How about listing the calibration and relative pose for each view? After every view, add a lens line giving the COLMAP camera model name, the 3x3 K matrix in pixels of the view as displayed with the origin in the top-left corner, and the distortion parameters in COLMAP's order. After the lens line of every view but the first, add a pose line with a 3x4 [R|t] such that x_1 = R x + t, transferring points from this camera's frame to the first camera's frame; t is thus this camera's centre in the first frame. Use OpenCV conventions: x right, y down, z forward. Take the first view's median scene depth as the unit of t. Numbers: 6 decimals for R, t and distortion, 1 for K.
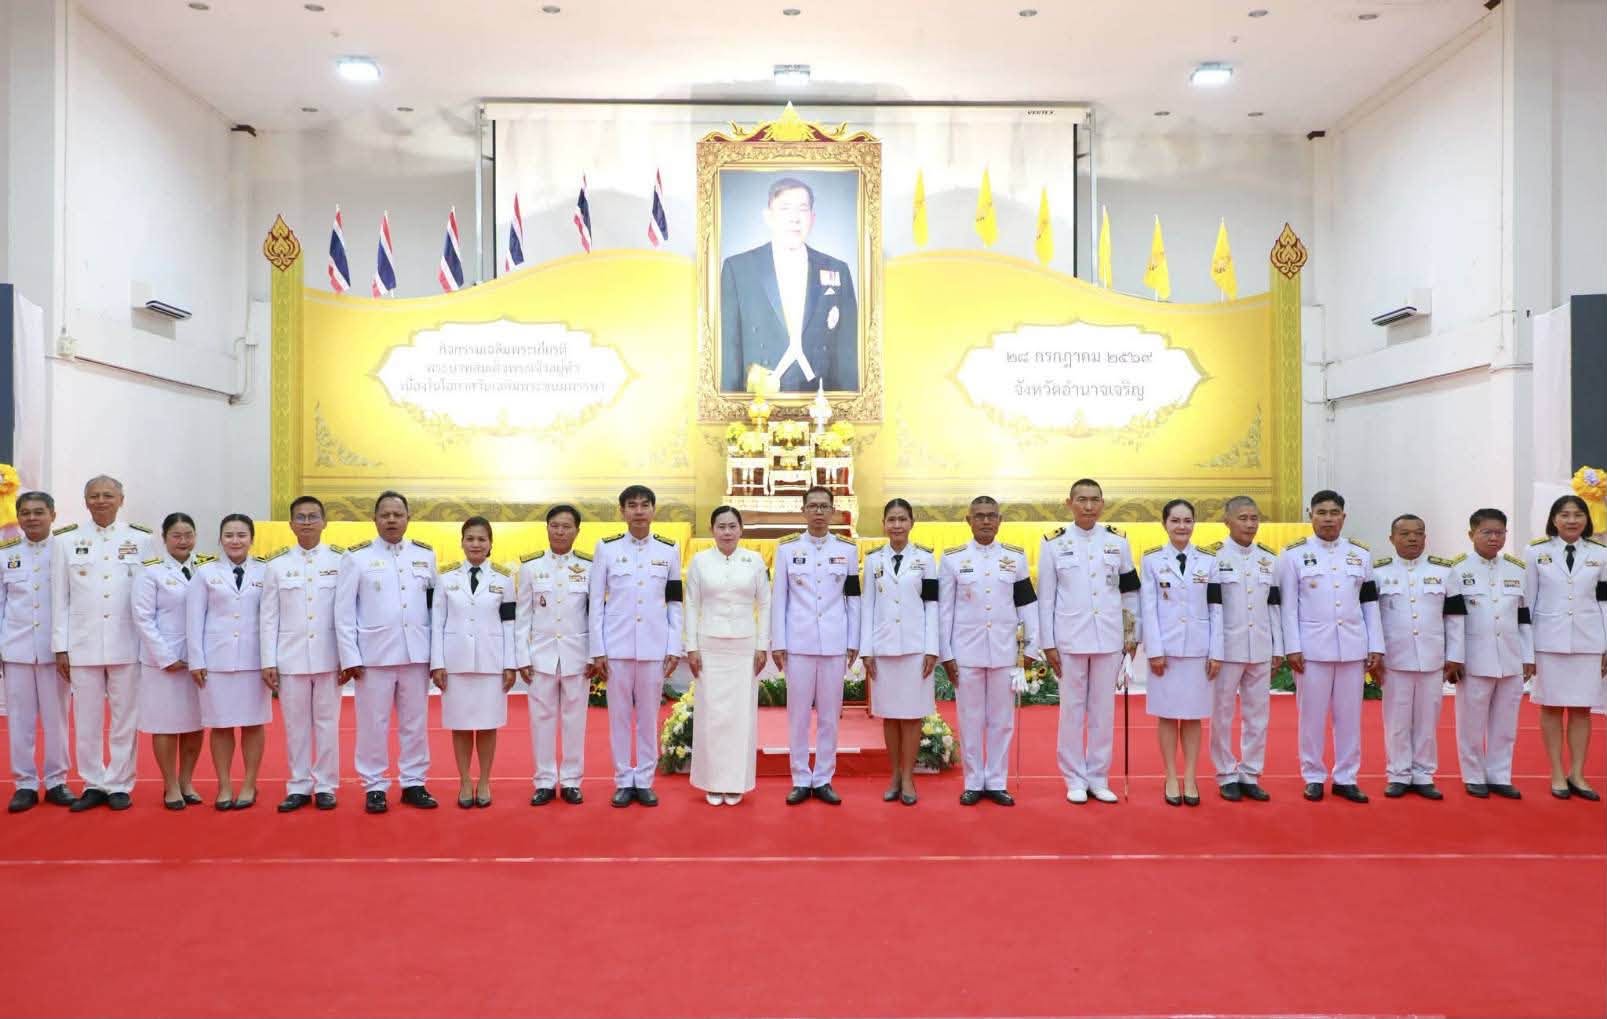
lens RADIAL K [[1263.8, 0, 803.5], [0, 1263.8, 509.5], [0, 0, 1]] dist [-0.105490, 0.003481]
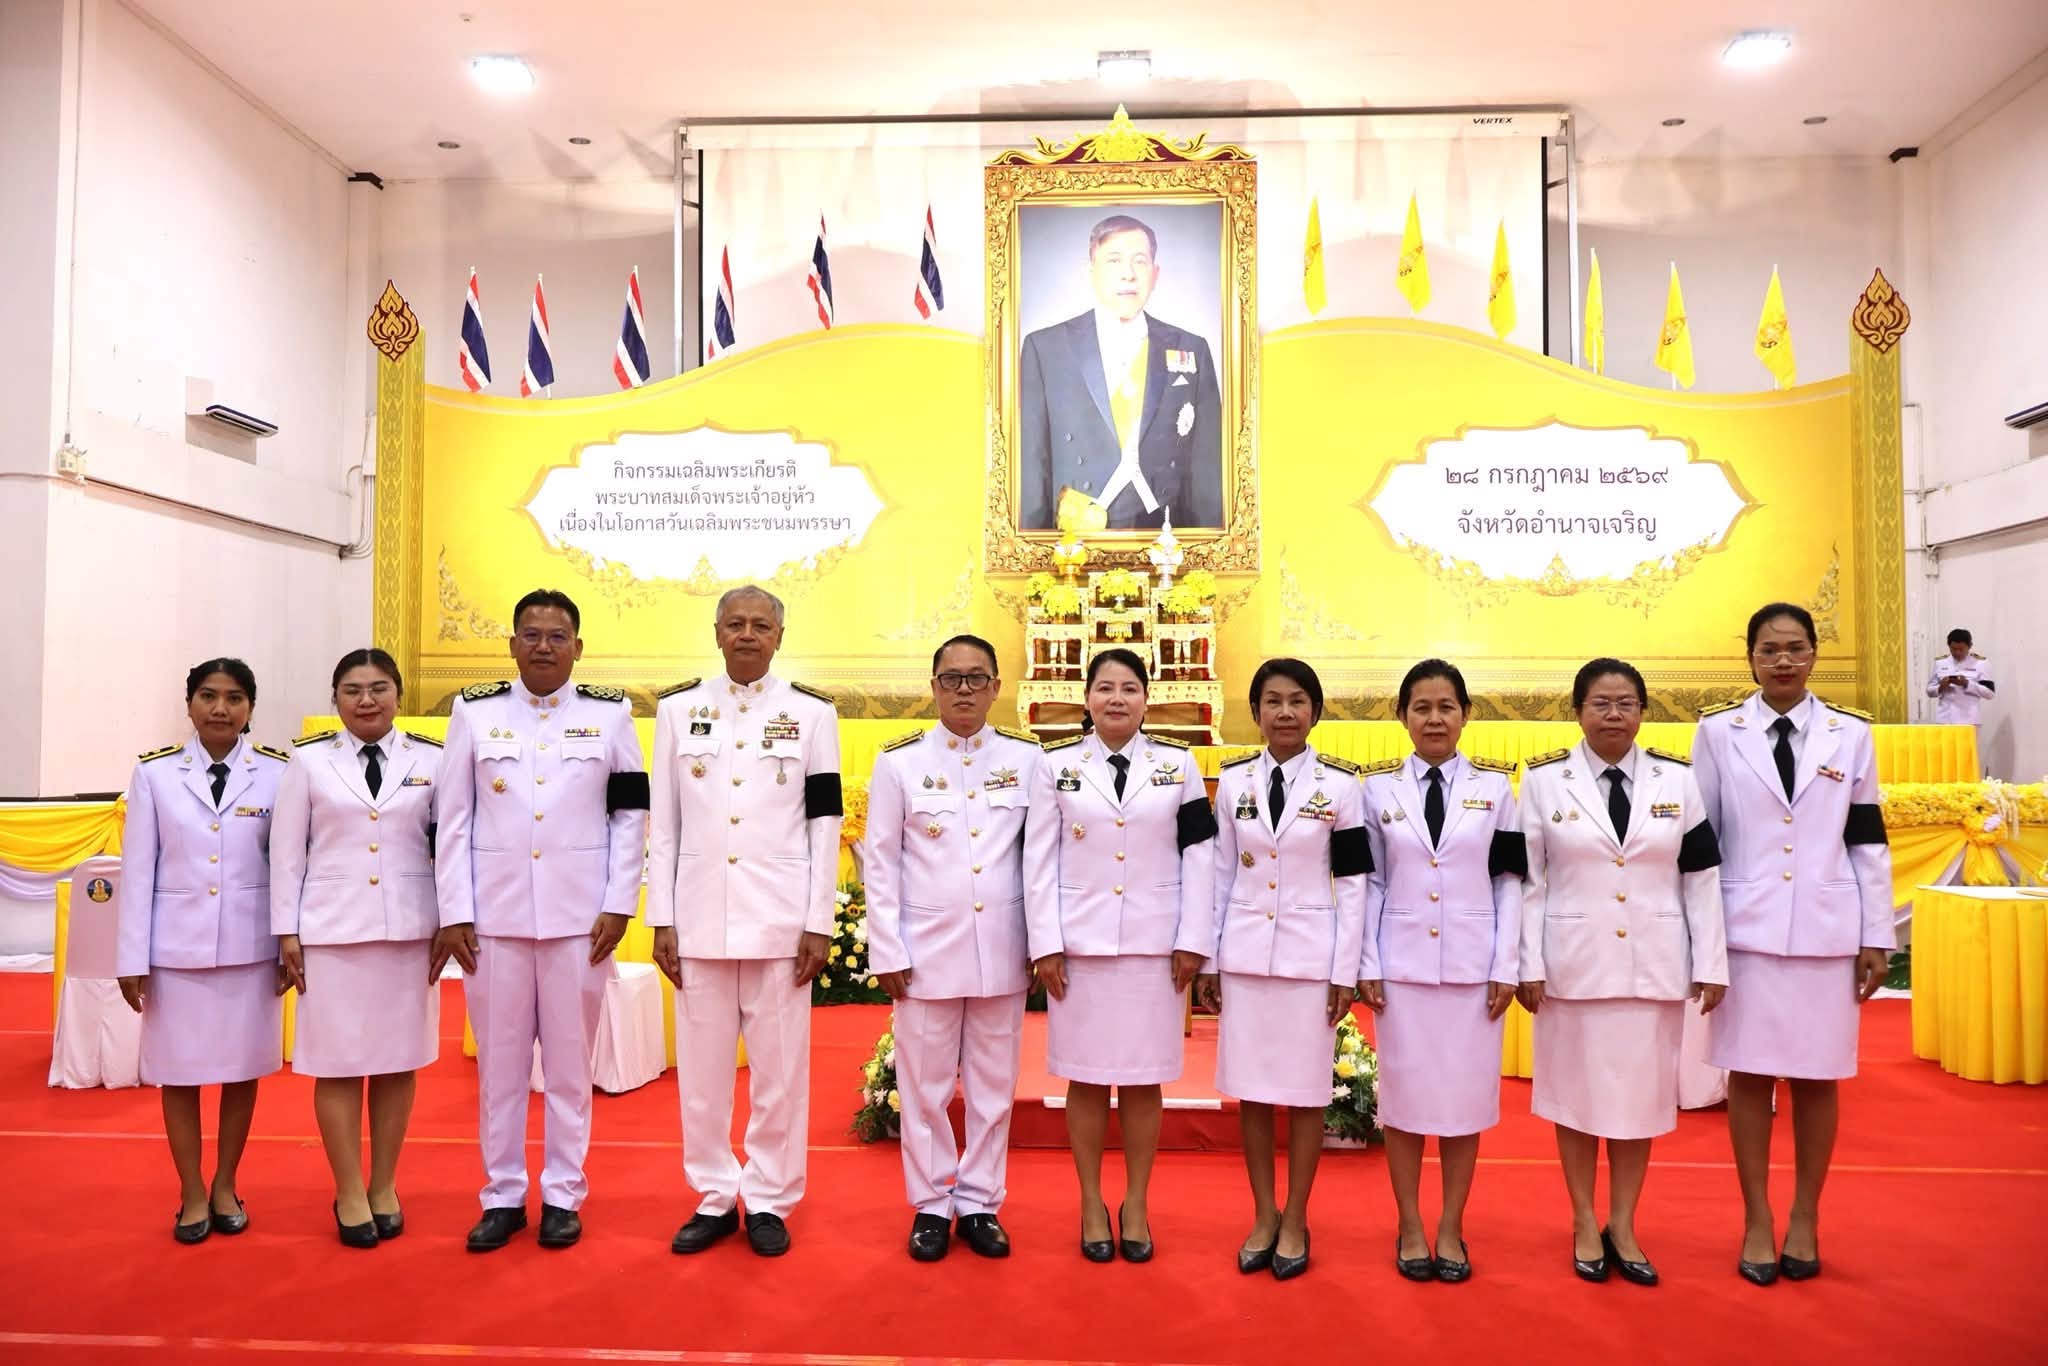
lens RADIAL K [[1567.3, 0, 1024.0], [0, 1567.3, 683.0], [0, 0, 1]] dist [-0.060333, -0.004569]
pose [[0.996319, 0.000827, -0.085719, 0.009189], [-0.003463, 0.999526, -0.030600, 0.015088], [0.085653, 0.030785, 0.995849, 0.161645]]
